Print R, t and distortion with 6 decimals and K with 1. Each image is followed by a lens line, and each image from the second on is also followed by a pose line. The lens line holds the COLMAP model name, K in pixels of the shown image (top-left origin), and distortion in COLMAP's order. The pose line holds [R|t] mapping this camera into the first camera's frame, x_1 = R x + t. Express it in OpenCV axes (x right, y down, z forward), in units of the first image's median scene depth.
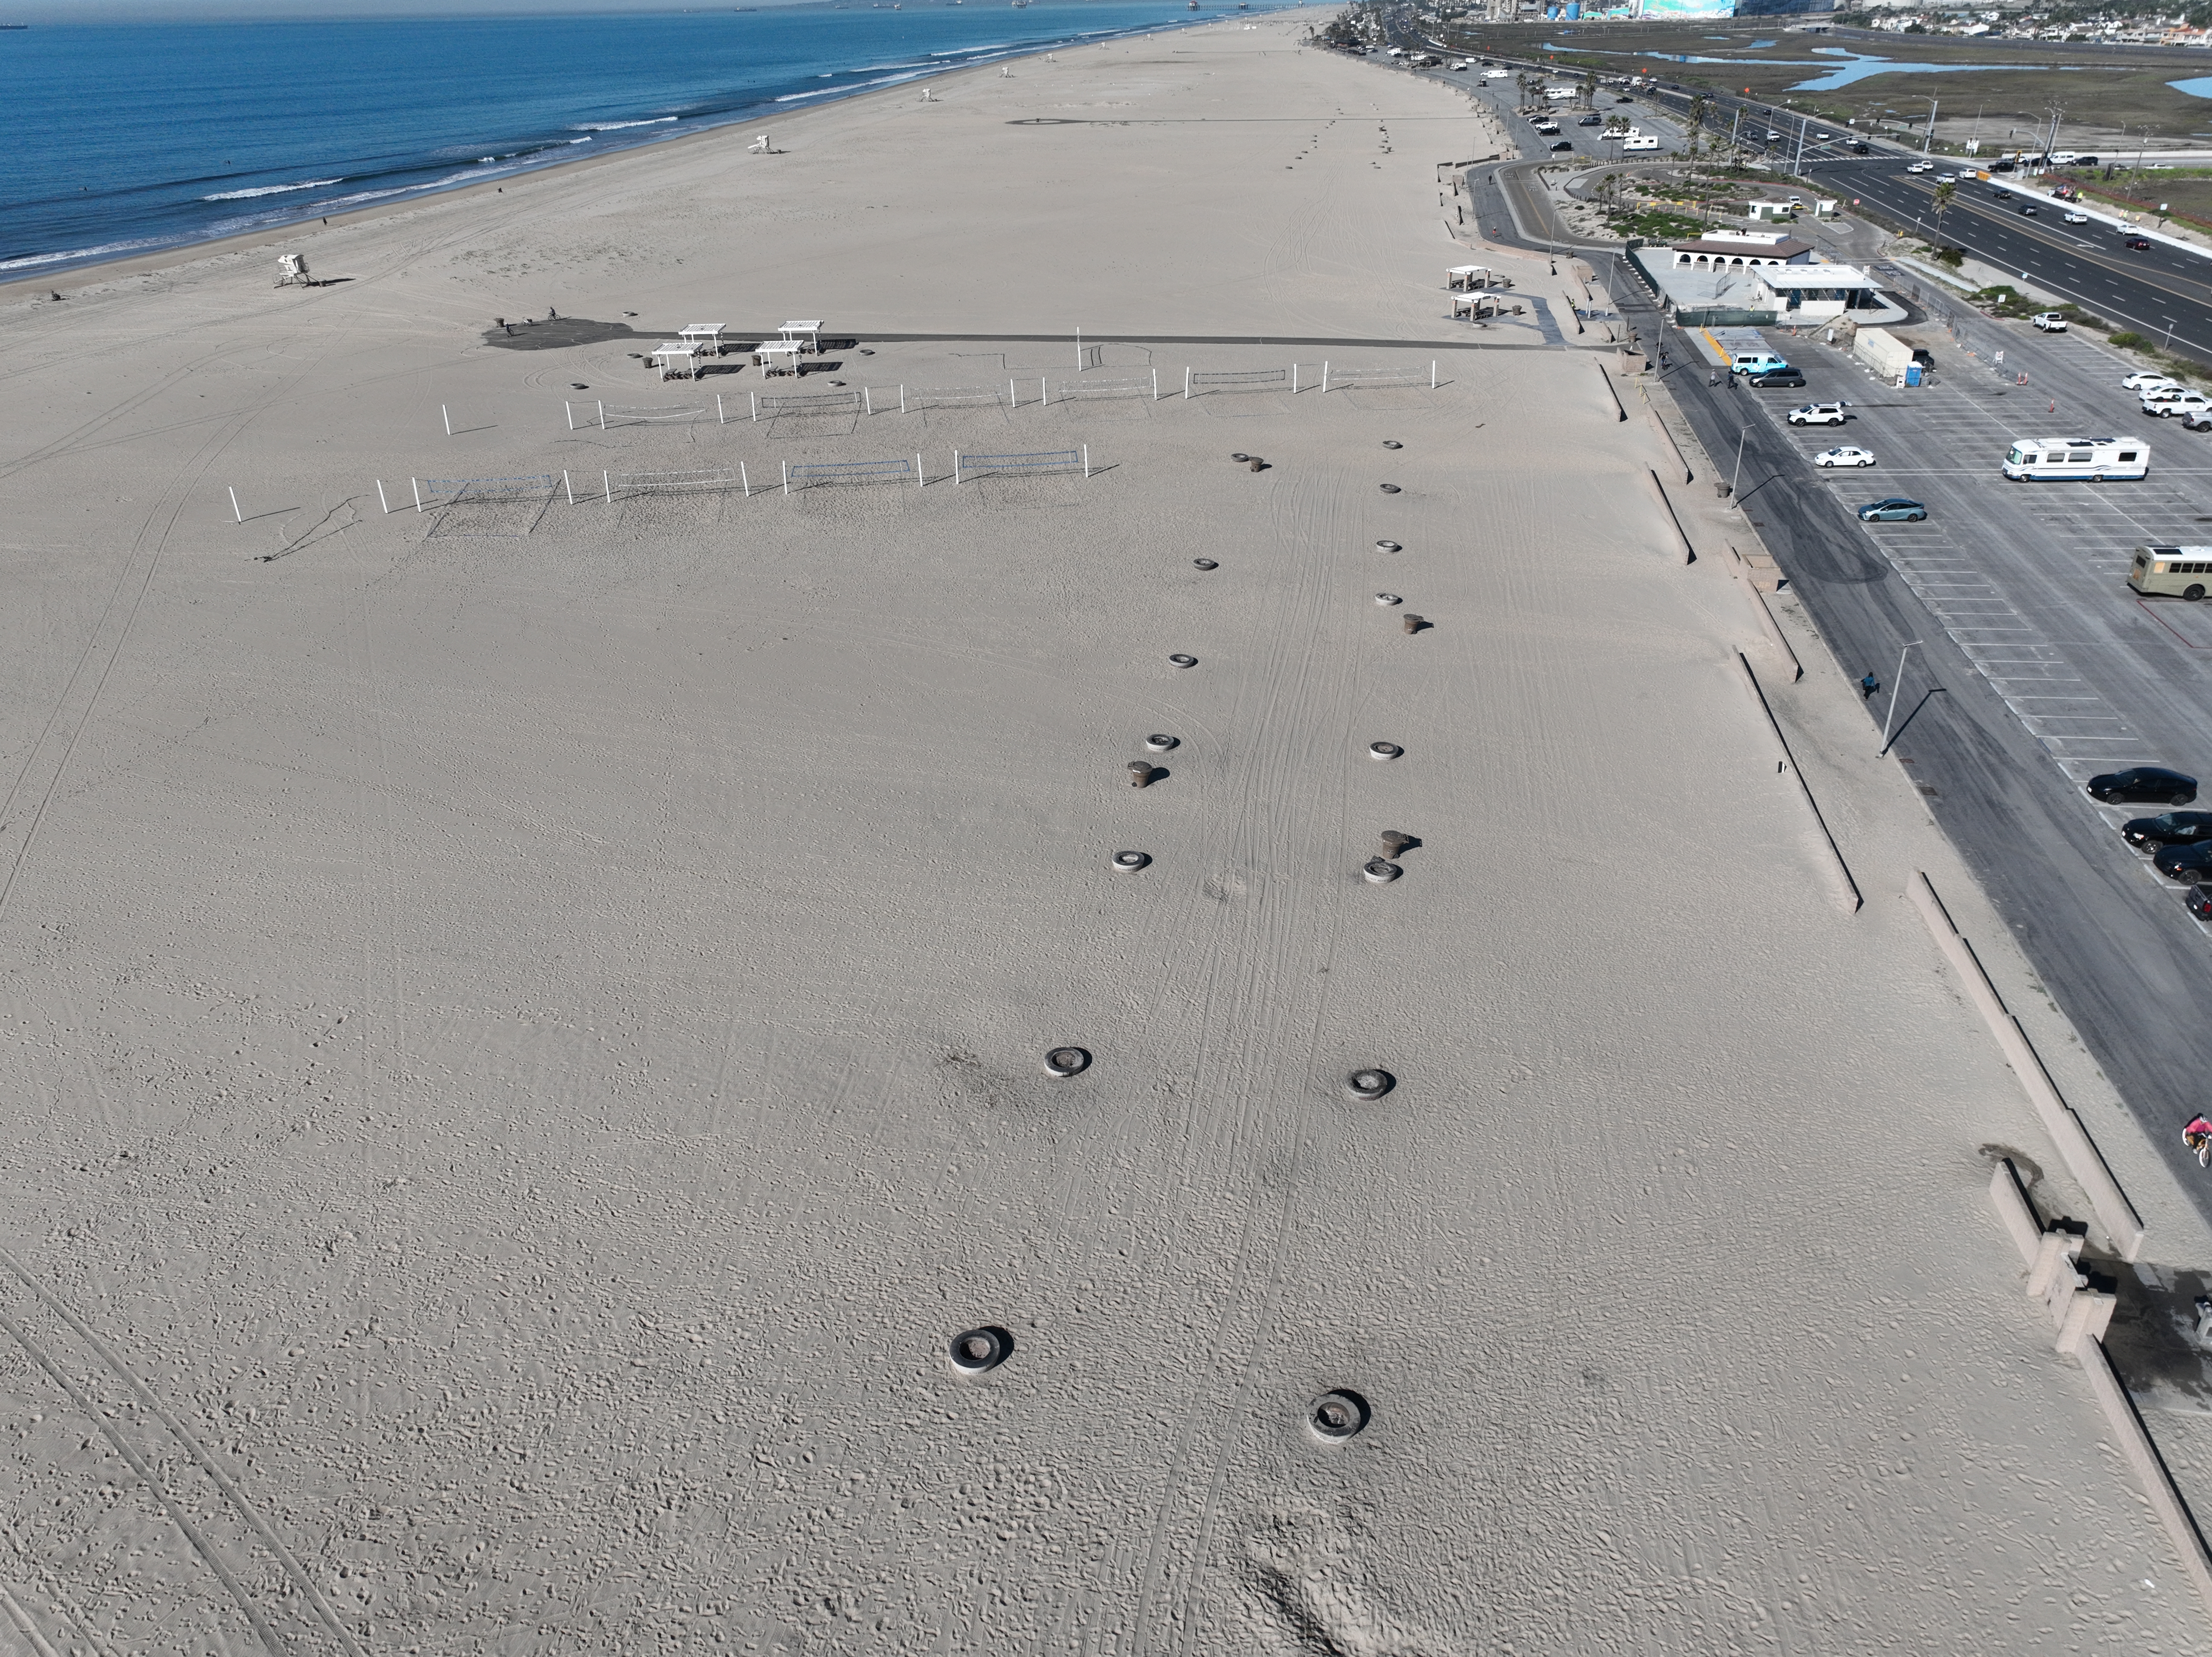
lens RADIAL K [[1563.8, 0, 1106.0], [0, 1563.8, 828.5], [0, 0, 1]] dist [-0.009378, 0.030657]
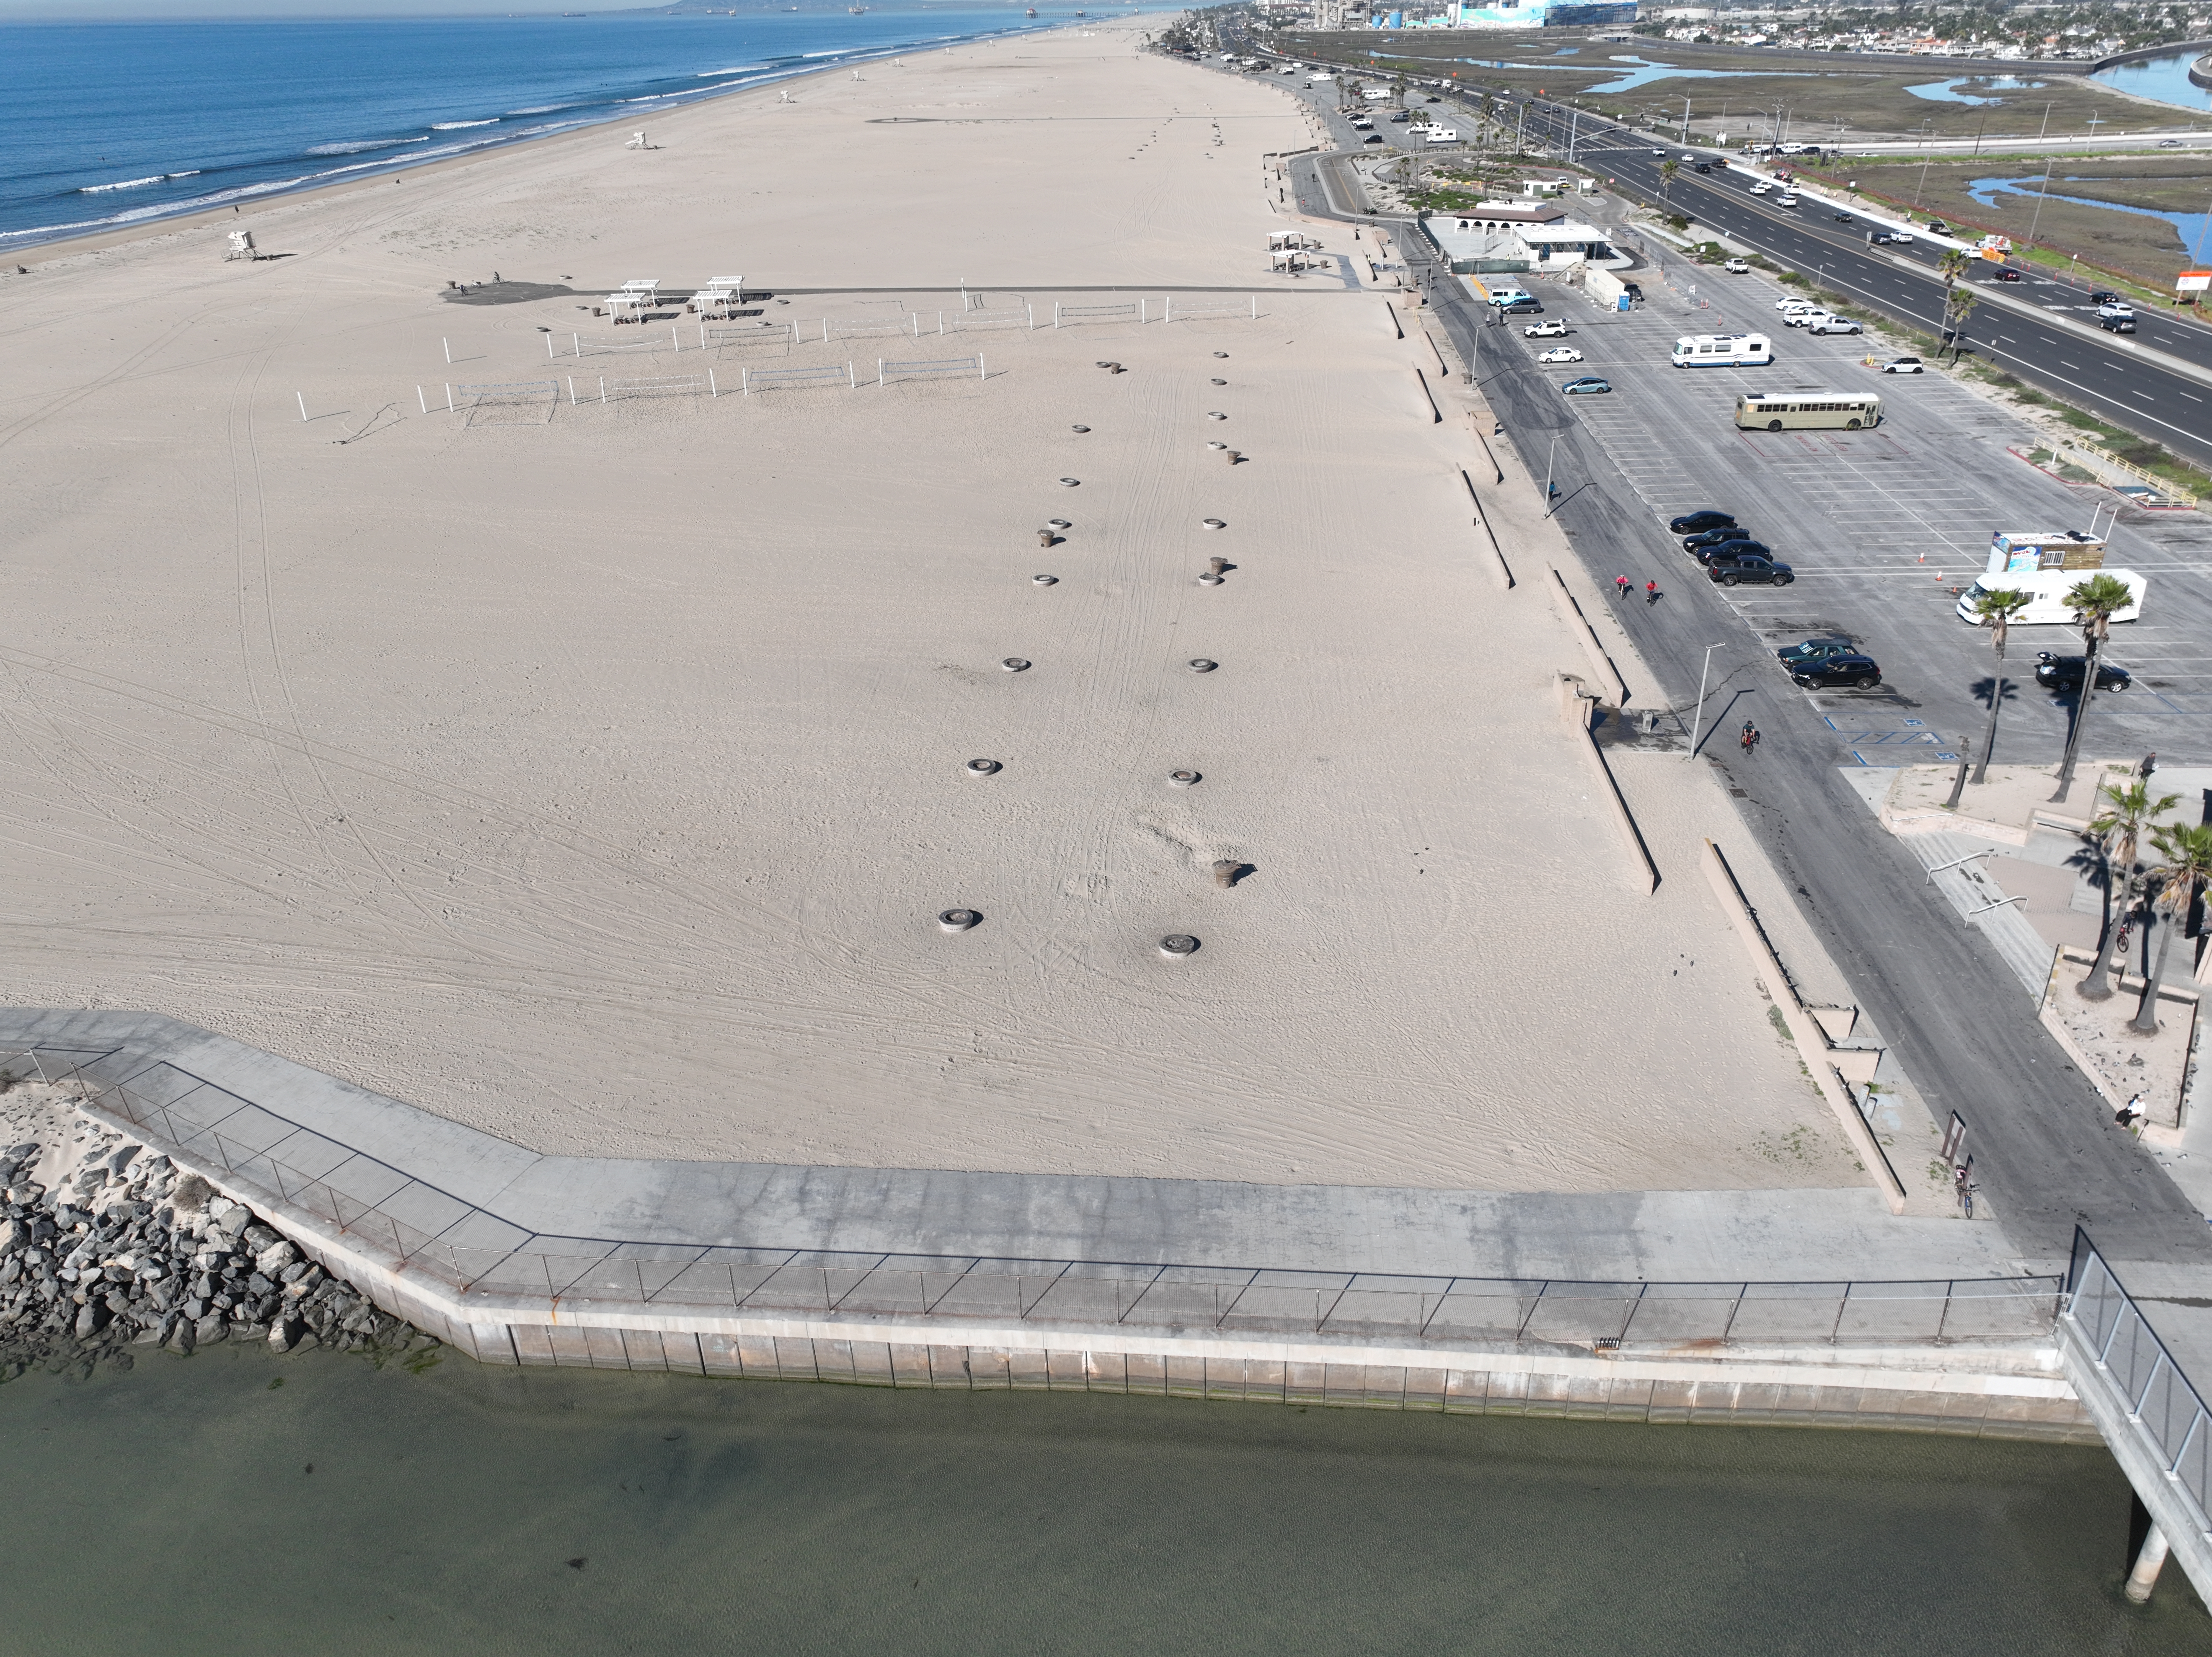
lens RADIAL K [[1563.8, 0, 1106.0], [0, 1563.8, 828.5], [0, 0, 1]] dist [-0.009378, 0.030657]
pose [[0.995747, -0.039591, 0.083185, -0.023045], [0.039904, 0.999201, -0.002100, 0.102552], [-0.083035, 0.005410, 0.996532, -0.191745]]
